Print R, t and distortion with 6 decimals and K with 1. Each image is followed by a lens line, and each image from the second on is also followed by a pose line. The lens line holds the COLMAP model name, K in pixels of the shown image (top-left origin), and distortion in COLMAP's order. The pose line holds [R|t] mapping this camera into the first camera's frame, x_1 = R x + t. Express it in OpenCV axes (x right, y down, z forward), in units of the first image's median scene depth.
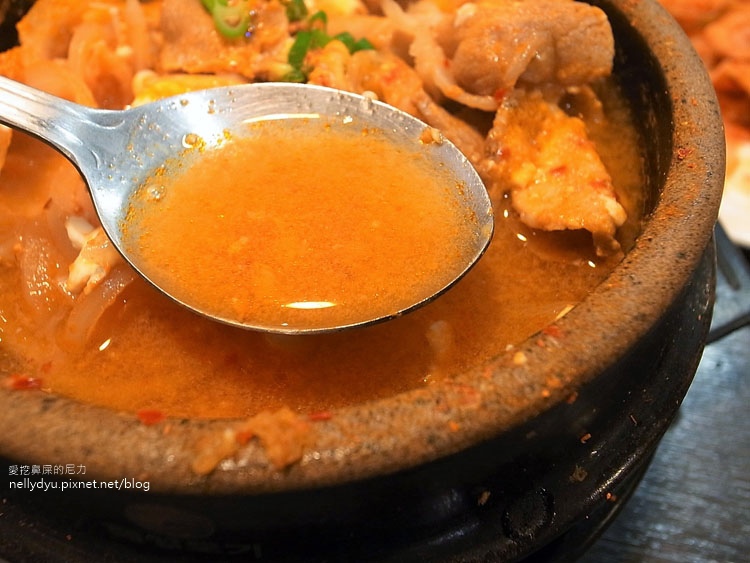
lens RADIAL K [[617.7, 0, 374.9], [0, 617.7, 278.0], [0, 0, 1]] dist [-0.071294, 0.050120]
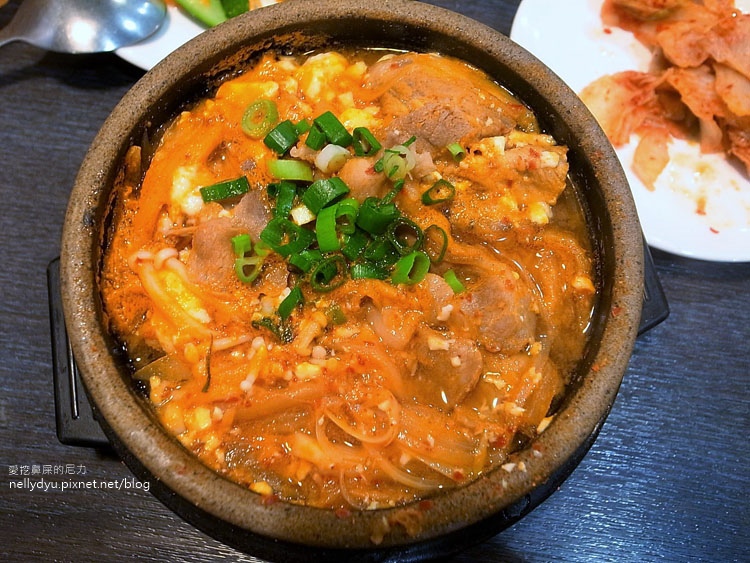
lens RADIAL K [[617.7, 0, 373.1], [0, 617.7, 274.6], [0, 0, 1]] dist [-0.071294, 0.050120]
pose [[0.995285, -0.060171, 0.076080, -0.364661], [0.031723, 0.943131, 0.330905, -1.150723], [-0.091664, -0.326931, 0.940592, -0.631208]]
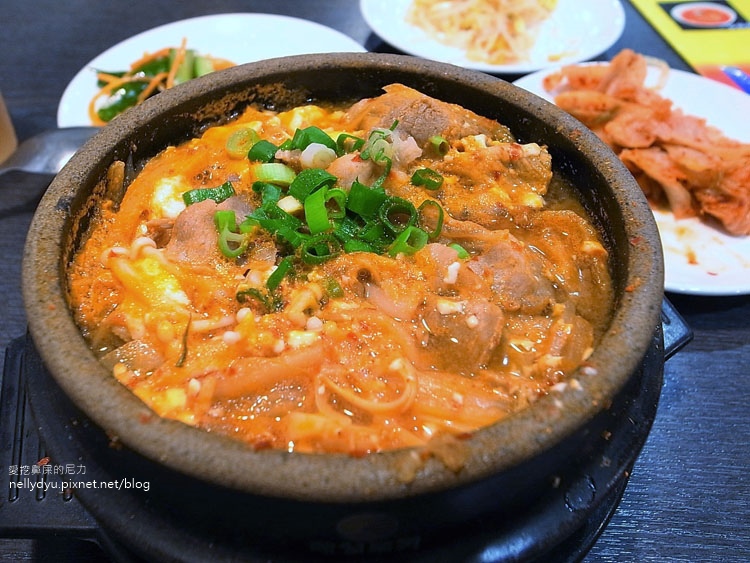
lens RADIAL K [[617.7, 0, 375.5], [0, 617.7, 276.0], [0, 0, 1]] dist [-0.071294, 0.050120]
pose [[0.984053, -0.101728, 0.145916, -0.489801], [0.117835, 0.987323, -0.106344, -0.039936], [-0.133248, 0.121842, 0.983565, -0.548168]]
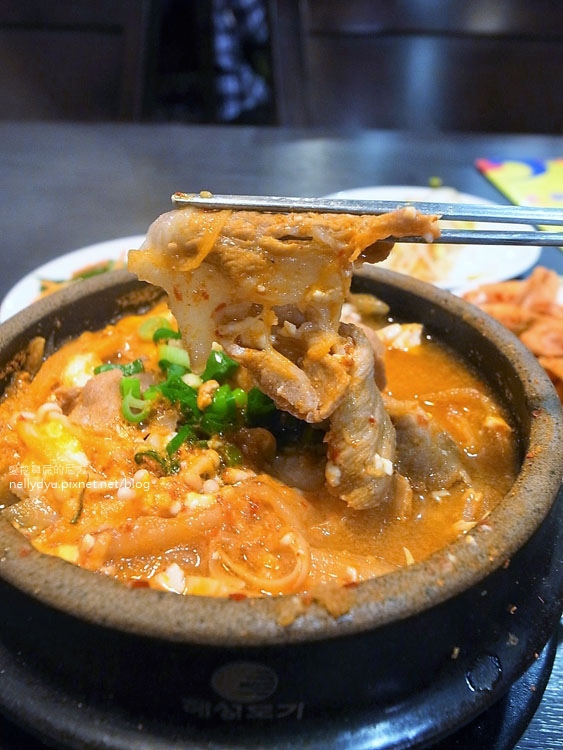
lens RADIAL K [[617.7, 0, 287.1], [0, 617.7, 382.0], [0, 0, 1]] dist [-0.071294, 0.050120]
pose [[0.991582, -0.040863, 0.122866, -0.398053], [0.078242, 0.945157, -0.317106, 0.211471], [-0.103170, 0.324050, 0.940398, -0.533248]]
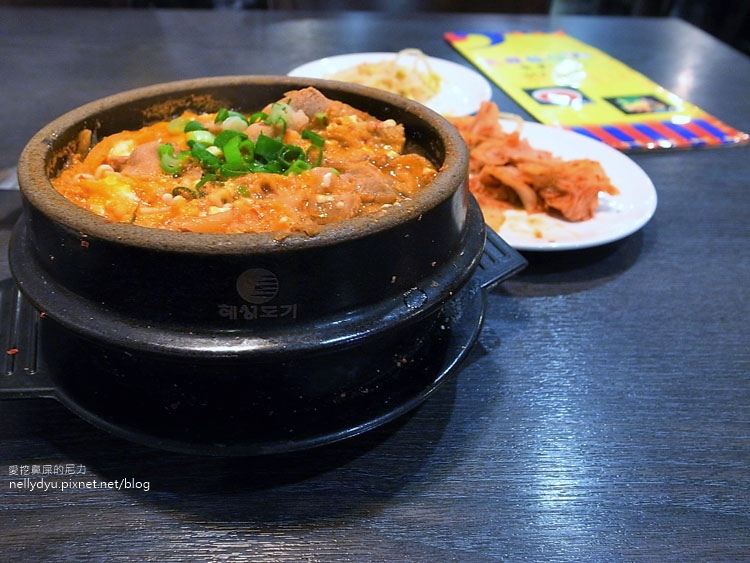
lens RADIAL K [[617.7, 0, 379.9], [0, 617.7, 279.4], [0, 0, 1]] dist [-0.071294, 0.050120]
pose [[0.960529, -0.103760, 0.258104, -0.502186], [0.182323, 0.935582, -0.302398, 1.165234], [-0.210101, 0.337520, 0.917572, -1.163871]]
